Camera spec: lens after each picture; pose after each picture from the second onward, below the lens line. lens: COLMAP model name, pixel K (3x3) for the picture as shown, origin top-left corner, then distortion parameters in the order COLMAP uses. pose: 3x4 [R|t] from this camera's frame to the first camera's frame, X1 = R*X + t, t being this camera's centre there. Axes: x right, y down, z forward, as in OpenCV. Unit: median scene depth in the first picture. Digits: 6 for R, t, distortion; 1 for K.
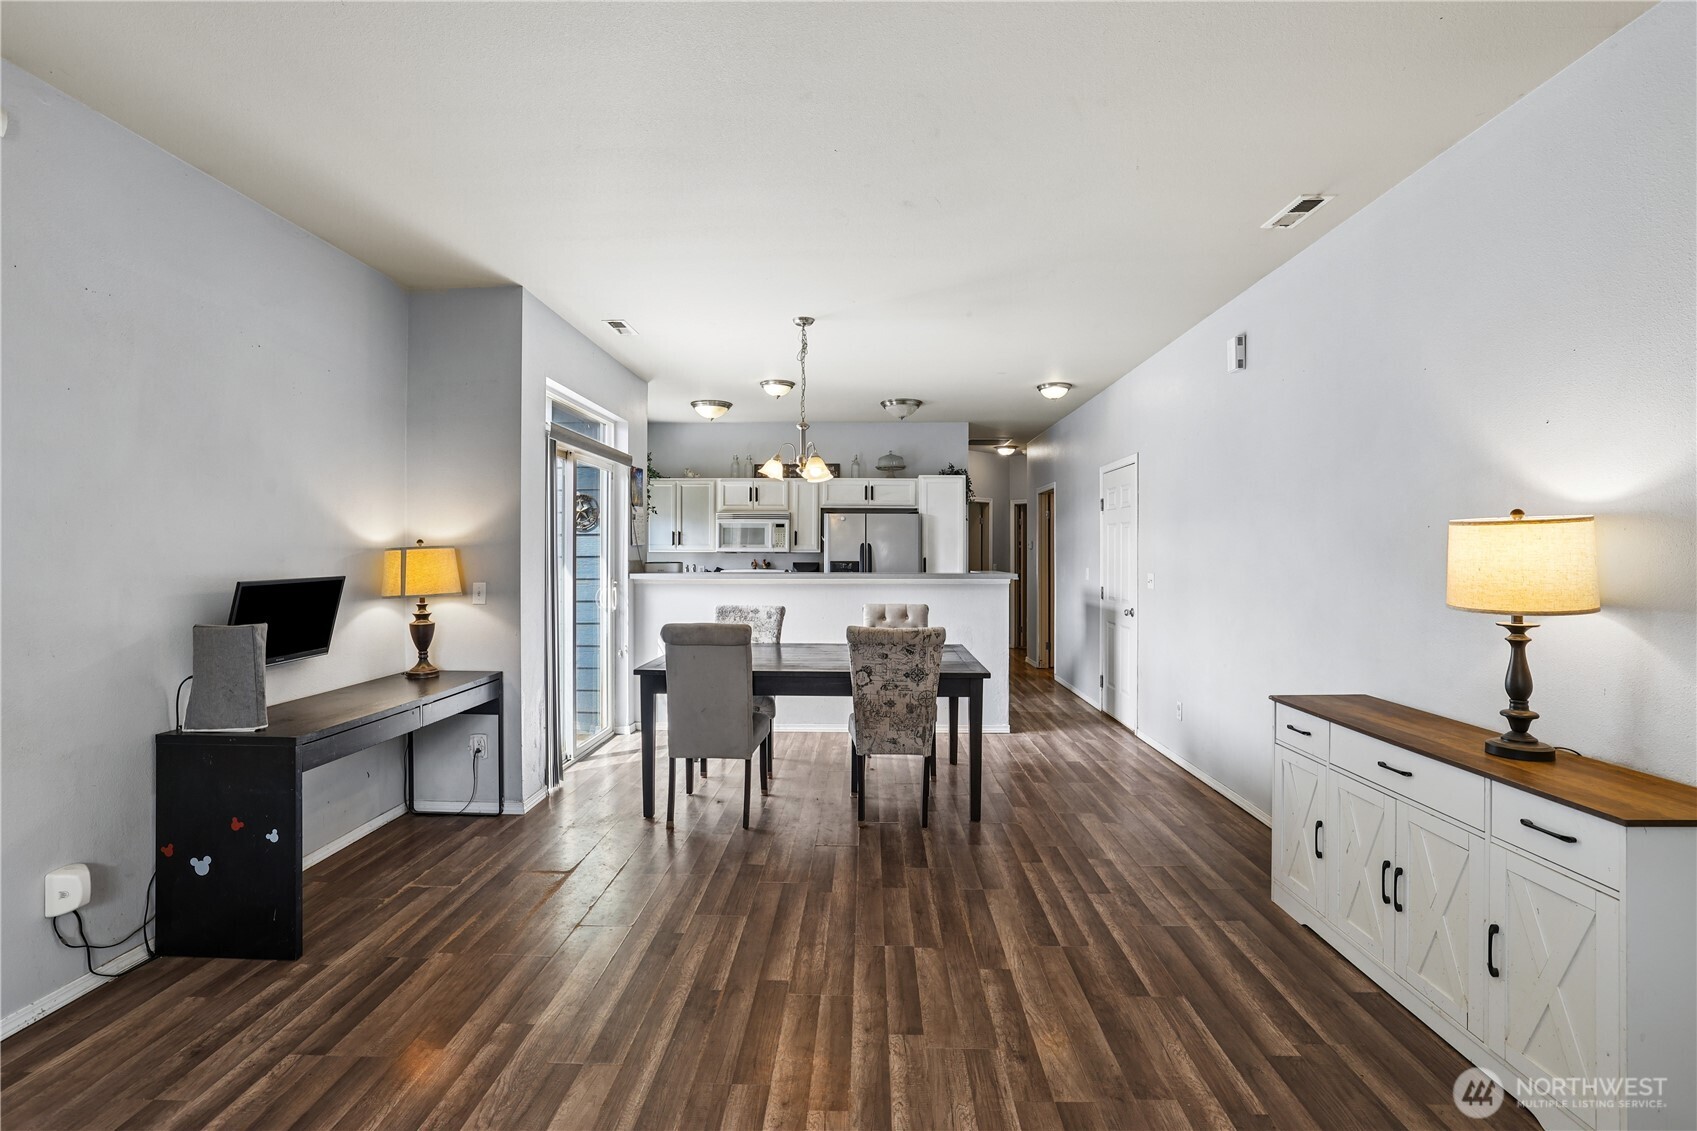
lens RADIAL K [[771.7, 0, 855.1], [0, 771.7, 555.3], [0, 0, 1]] dist [-0.048920, 0.021776]
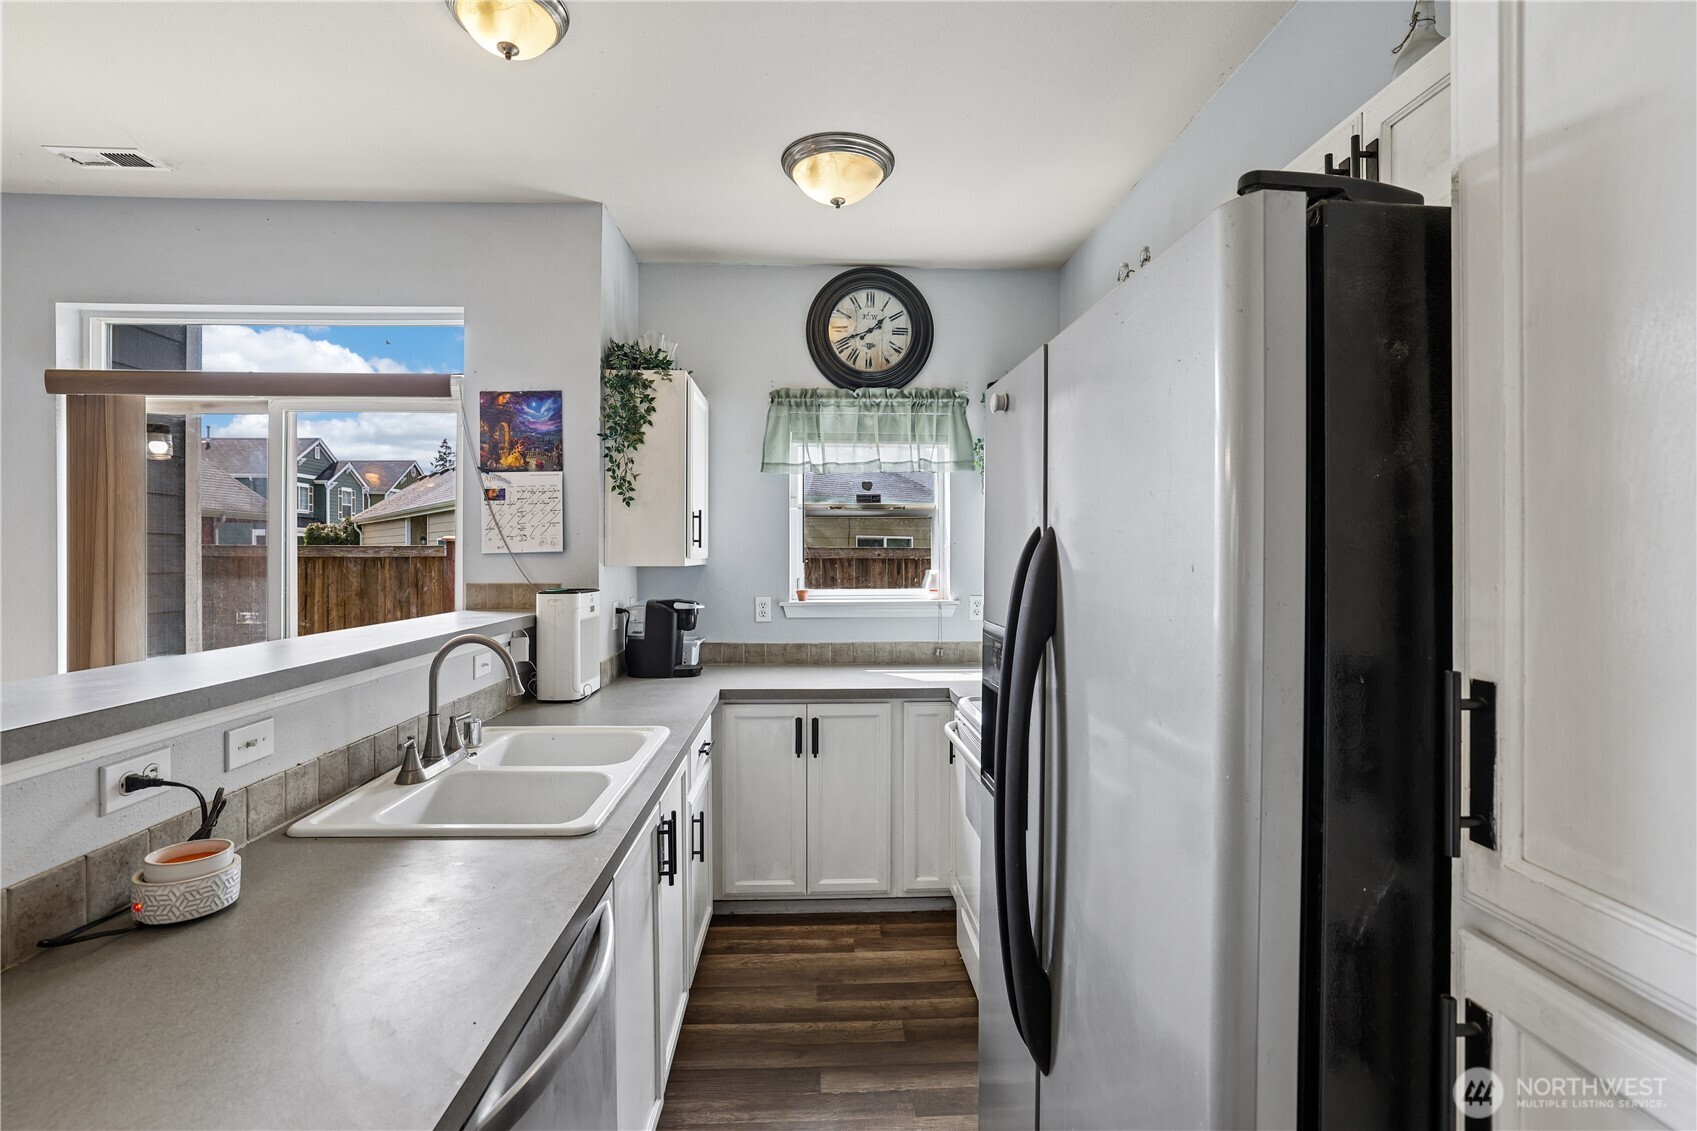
lens RADIAL K [[778.5, 0, 852.5], [0, 778.5, 553.8], [0, 0, 1]] dist [-0.053706, 0.023120]
pose [[0.070245, -0.002091, -0.997528, 0.331003], [-0.002984, 0.999993, -0.002307, -0.018548], [0.997525, 0.003139, 0.070238, 1.833157]]
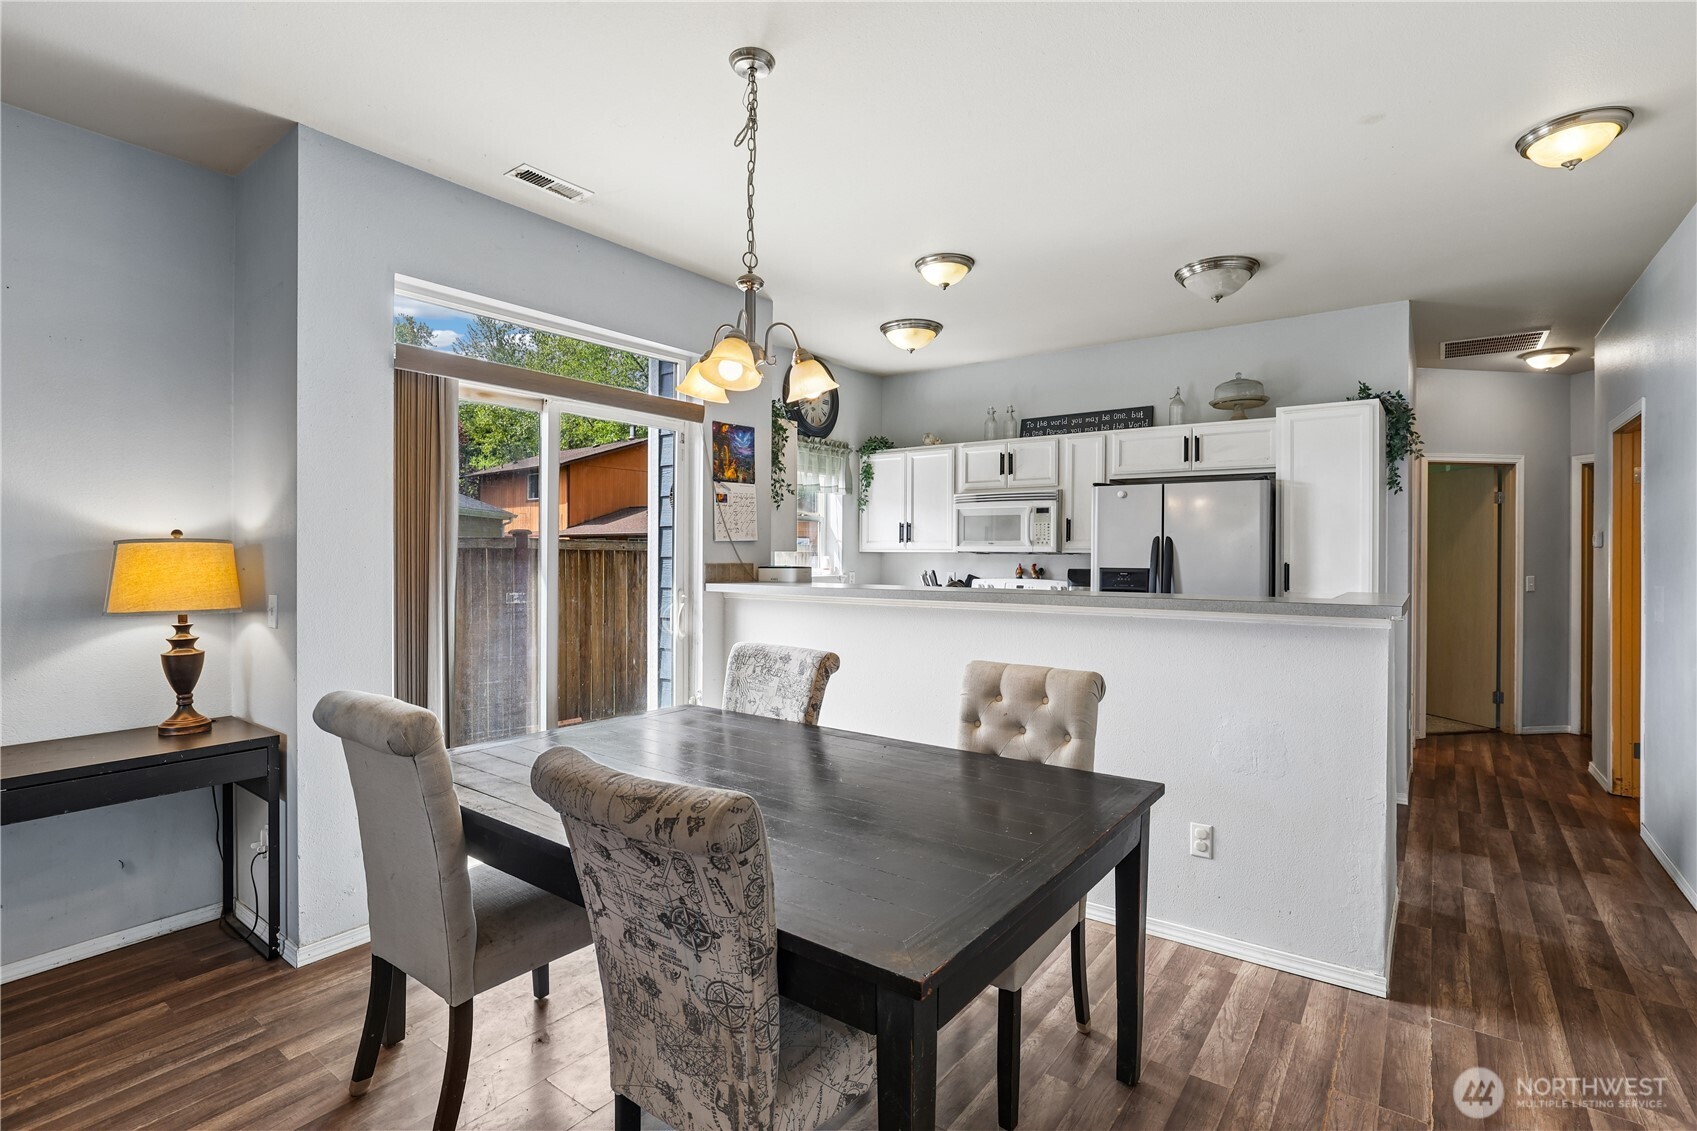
lens RADIAL K [[810.1, 0, 854.5], [0, 810.1, 558.8], [0, 0, 1]] dist [-0.050156, 0.026857]
pose [[0.815617, 0.005585, -0.578565, 0.326122], [-0.005199, 0.999984, 0.002325, 0.000488], [0.578569, 0.001112, 0.815633, 0.762482]]
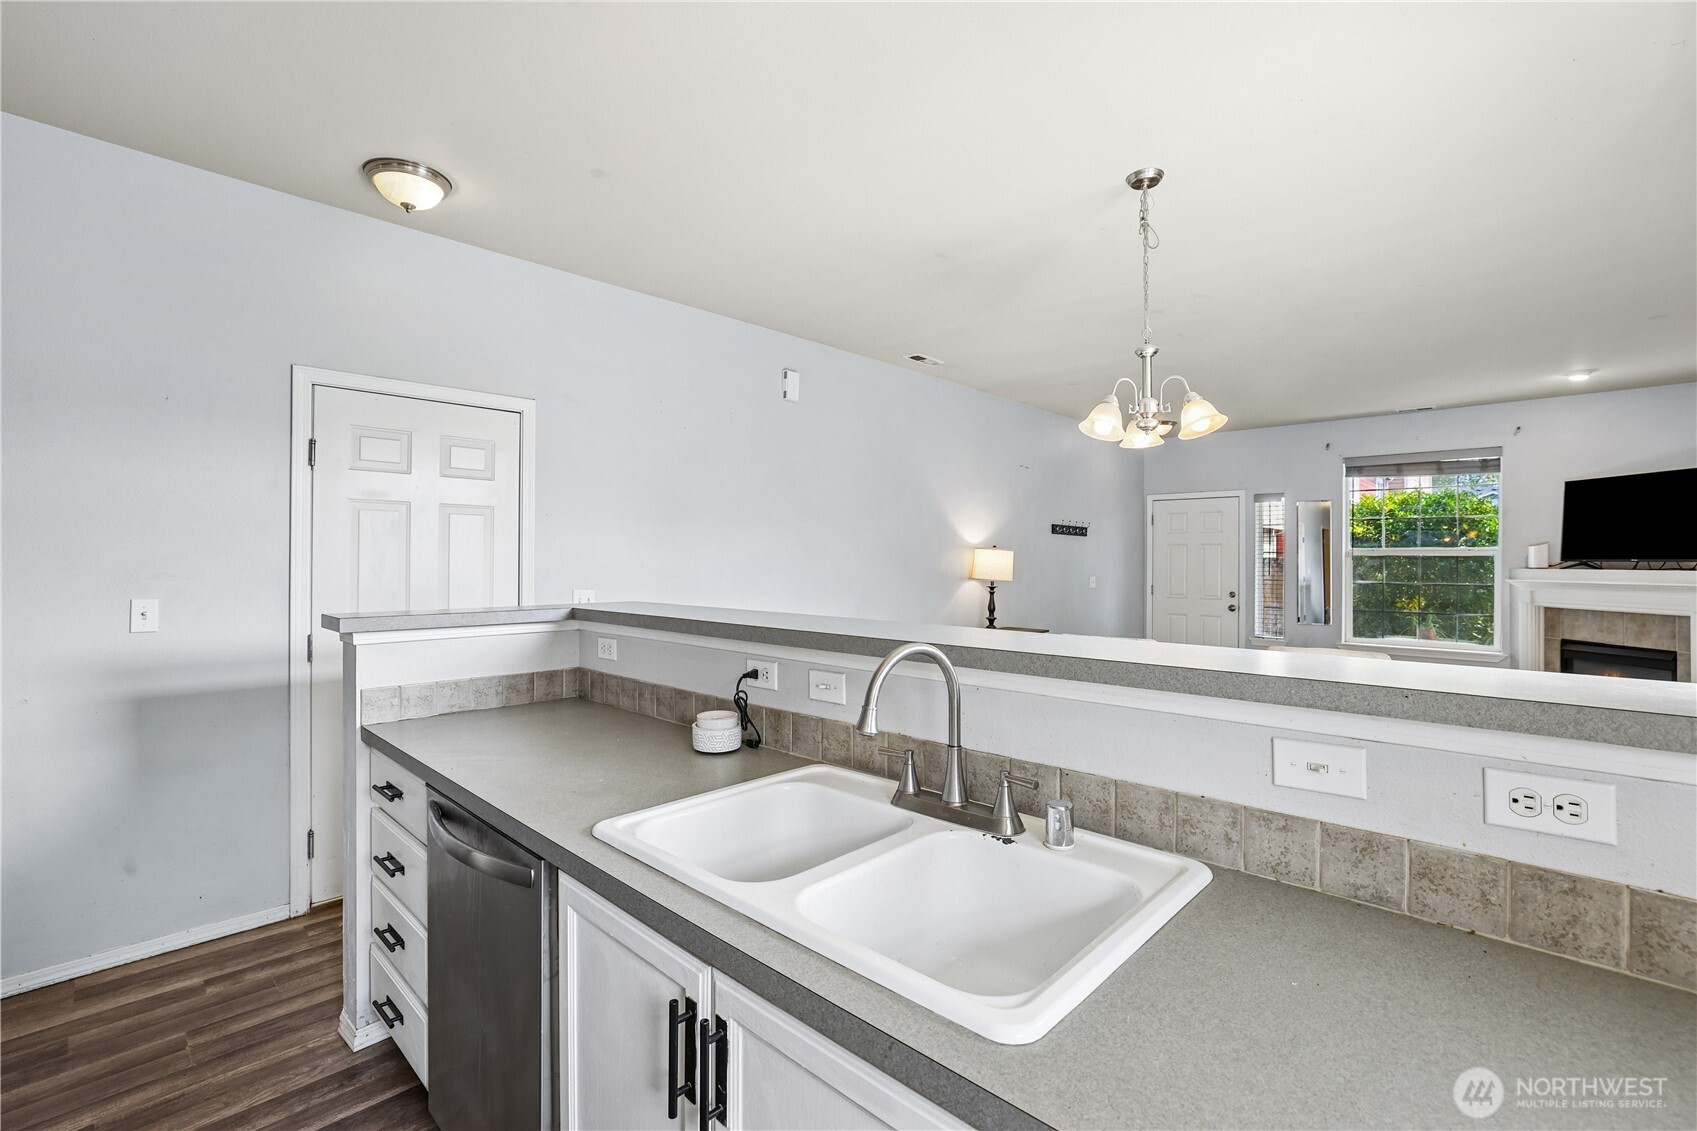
lens RADIAL K [[752.8, 0, 848.5], [0, 752.8, 565.5], [0, 0, 1]] dist [-0.044150, 0.018166]
pose [[-0.735686, -0.008487, 0.677270, -0.348654], [-0.001631, 0.999941, 0.010758, -0.008616], [-0.677321, 0.006810, -0.735656, 1.902653]]
